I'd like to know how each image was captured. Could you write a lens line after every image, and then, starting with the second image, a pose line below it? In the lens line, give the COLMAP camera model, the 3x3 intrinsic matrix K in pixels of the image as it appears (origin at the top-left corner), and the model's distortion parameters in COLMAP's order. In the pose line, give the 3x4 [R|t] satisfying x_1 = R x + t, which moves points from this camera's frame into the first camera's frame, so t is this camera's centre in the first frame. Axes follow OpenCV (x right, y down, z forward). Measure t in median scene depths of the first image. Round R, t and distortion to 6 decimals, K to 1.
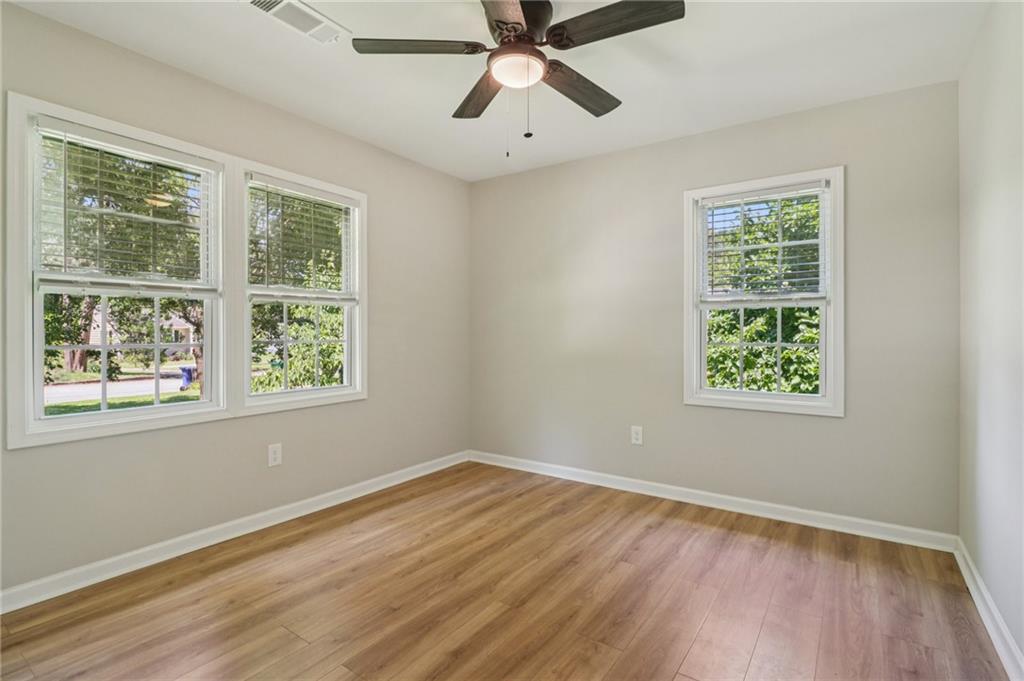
lens RADIAL K [[486.2, 0, 514.8], [0, 486.2, 327.5], [0, 0, 1]] dist [0.003478, -0.014196]
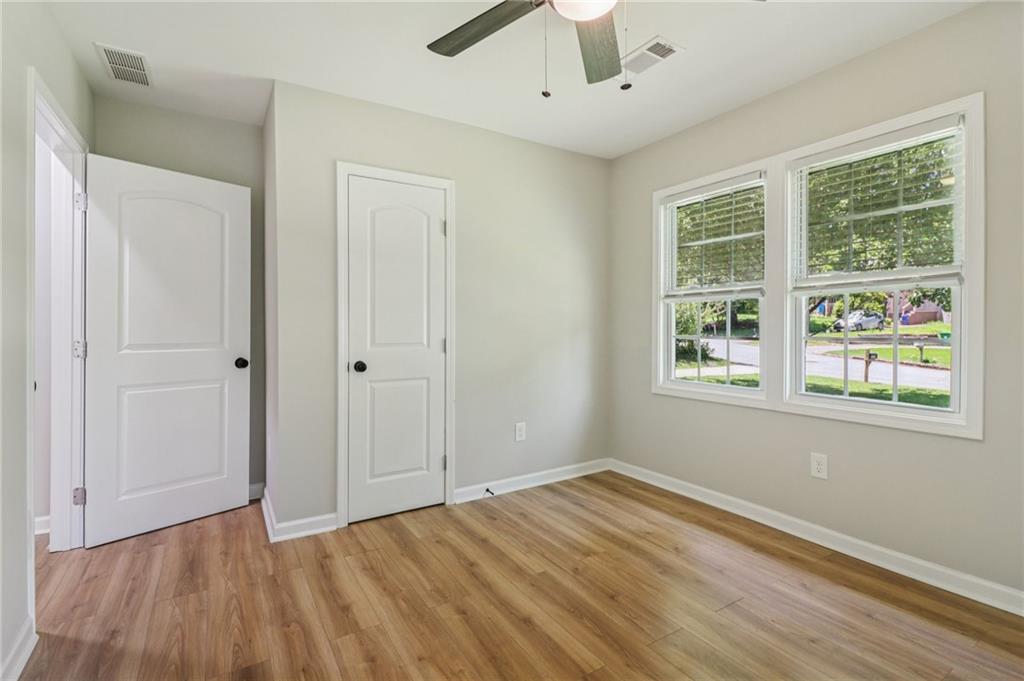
lens RADIAL K [[486.2, 0, 514.8], [0, 486.2, 327.5], [0, 0, 1]] dist [0.003478, -0.014196]
pose [[-0.396883, 0.002748, -0.917865, 0.559789], [0.005078, 0.999987, 0.000798, 0.010605], [0.917855, -0.004344, -0.396891, 0.892159]]
